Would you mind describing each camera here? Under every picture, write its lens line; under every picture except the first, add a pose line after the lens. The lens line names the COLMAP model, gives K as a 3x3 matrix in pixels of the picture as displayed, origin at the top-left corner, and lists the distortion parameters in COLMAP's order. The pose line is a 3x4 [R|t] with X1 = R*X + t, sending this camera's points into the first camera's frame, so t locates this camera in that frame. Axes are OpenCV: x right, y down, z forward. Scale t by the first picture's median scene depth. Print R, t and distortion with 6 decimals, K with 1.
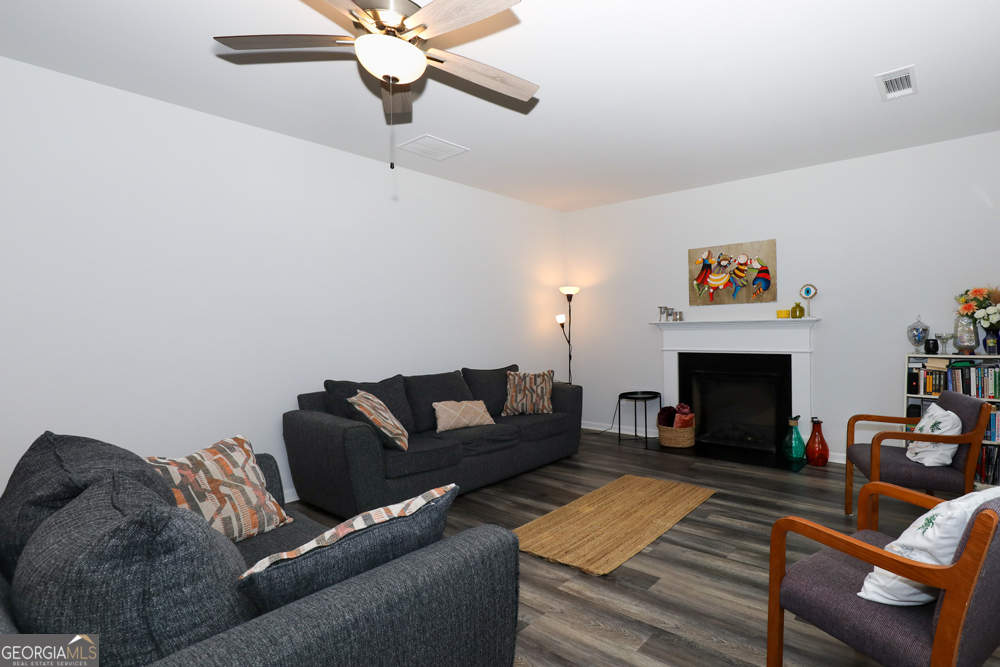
lens RADIAL K [[454.0, 0, 584.6], [0, 454.0, 328.2], [0, 0, 1]] dist [-0.001565, -0.000110]
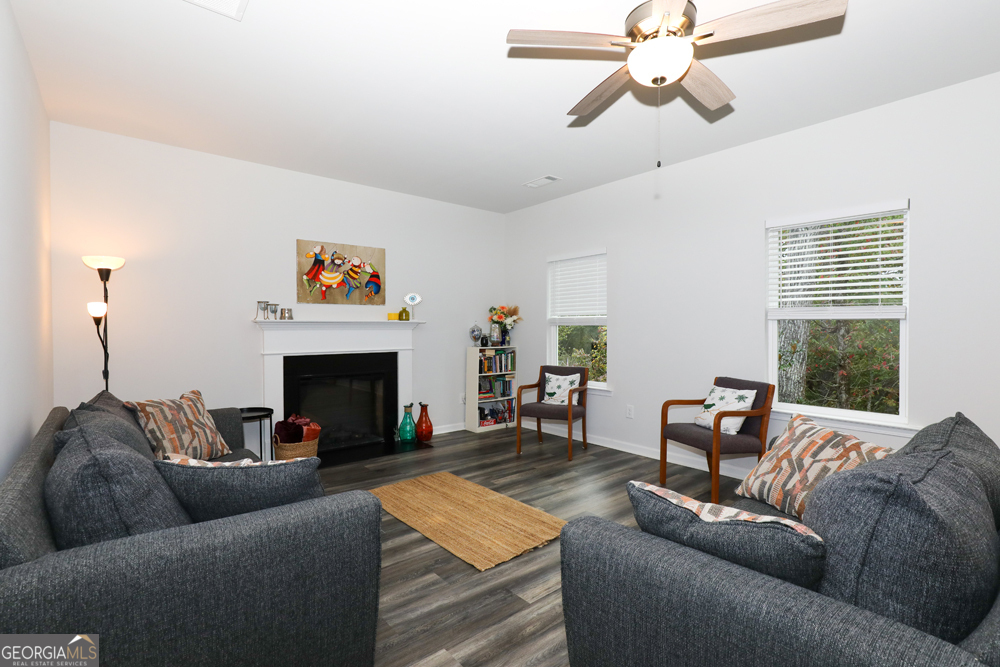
lens RADIAL K [[460.6, 0, 510.3], [0, 460.6, 327.8], [0, 0, 1]] dist [-0.004157, -0.000546]
pose [[0.278478, 0.013535, 0.960347, -0.551285], [-0.004165, 0.999908, -0.012885, 0.009886], [-0.960433, -0.000412, 0.278509, 0.376238]]
